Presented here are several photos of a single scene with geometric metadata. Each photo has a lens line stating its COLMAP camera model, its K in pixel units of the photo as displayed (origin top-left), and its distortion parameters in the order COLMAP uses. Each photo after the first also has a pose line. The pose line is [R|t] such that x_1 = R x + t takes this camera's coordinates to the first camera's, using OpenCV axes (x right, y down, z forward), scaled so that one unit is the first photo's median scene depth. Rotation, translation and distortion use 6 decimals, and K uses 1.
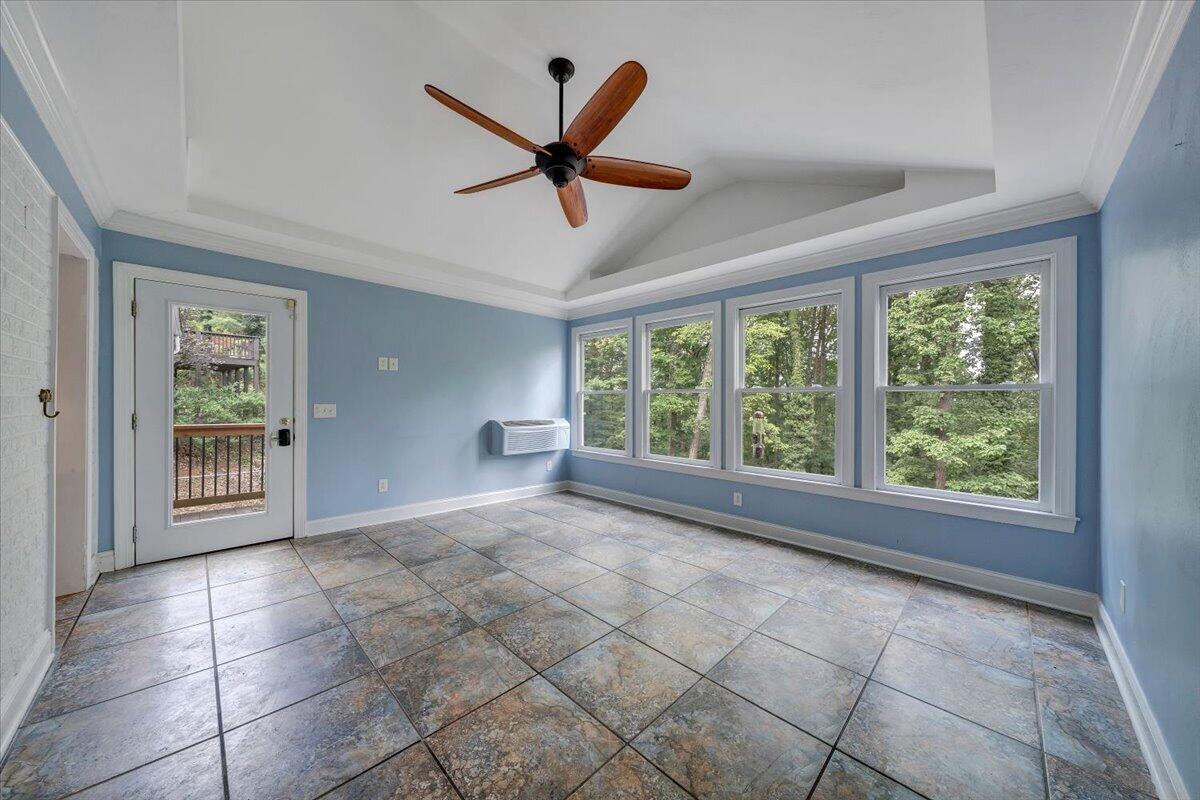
lens RADIAL K [[409.5, 0, 589.5], [0, 409.5, 404.0], [0, 0, 1]] dist [0.000940, -0.000080]
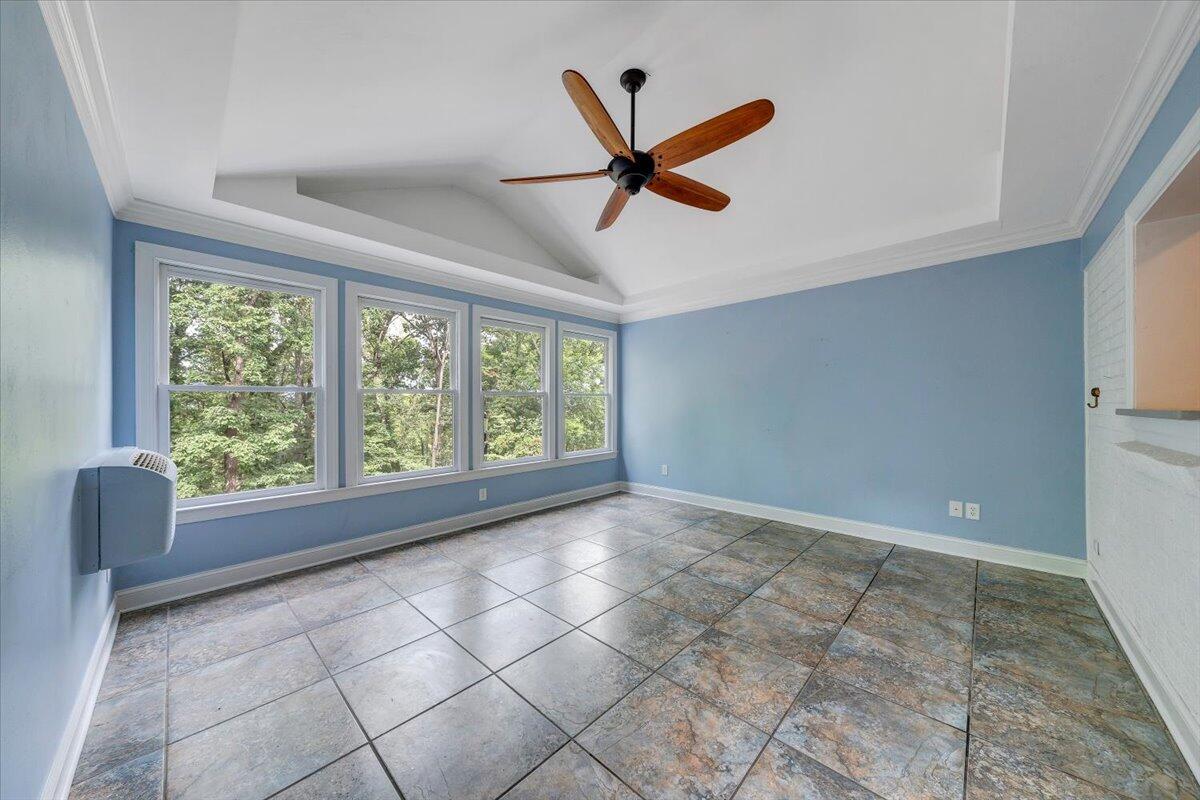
lens RADIAL K [[409.5, 0, 597.1], [0, 409.5, 393.8], [0, 0, 1]] dist [0.000940, -0.000080]
pose [[-0.040293, 0.014436, 0.999084, -0.718752], [0.009853, 0.999853, -0.014050, -0.011561], [-0.999139, 0.009278, -0.040430, 0.742552]]
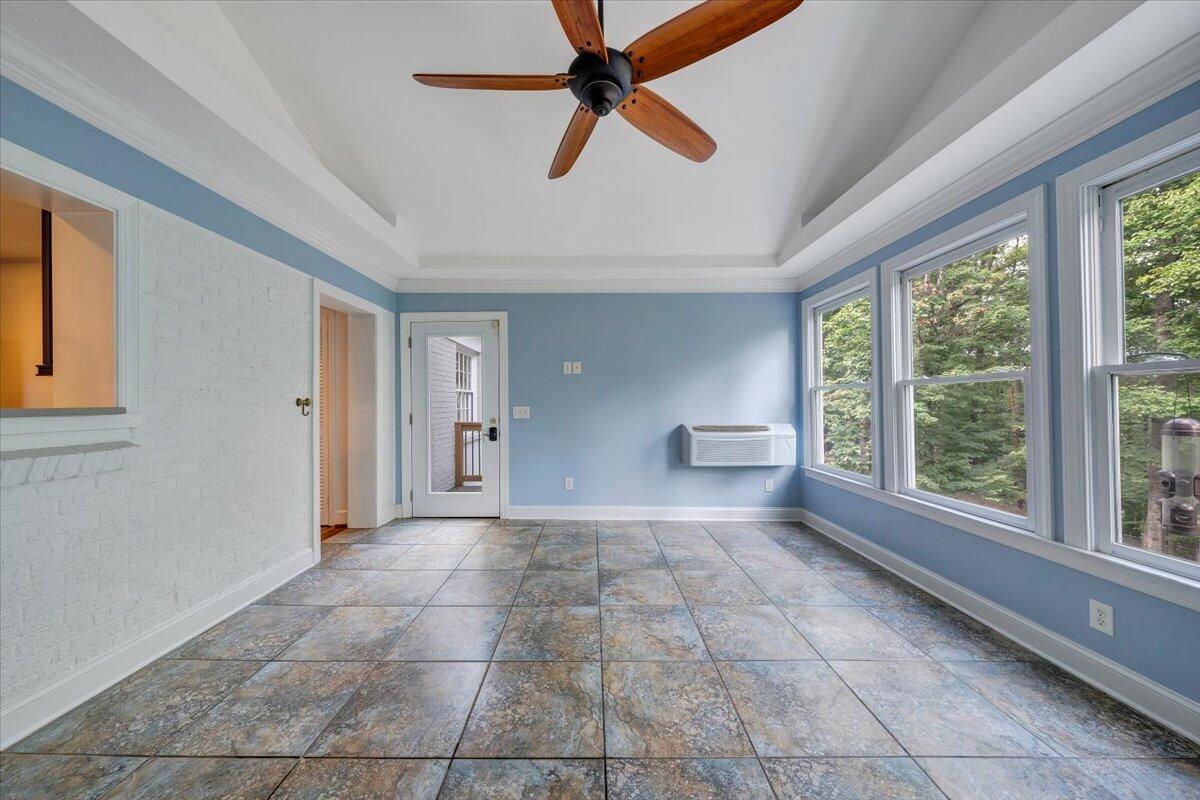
lens RADIAL K [[409.5, 0, 591.3], [0, 409.5, 402.4], [0, 0, 1]] dist [0.000940, -0.000080]
pose [[0.712556, -0.012204, -0.701509, 0.283000], [0.005479, 0.999915, -0.011830, 0.003314], [0.701593, 0.004586, 0.712563, 0.298630]]
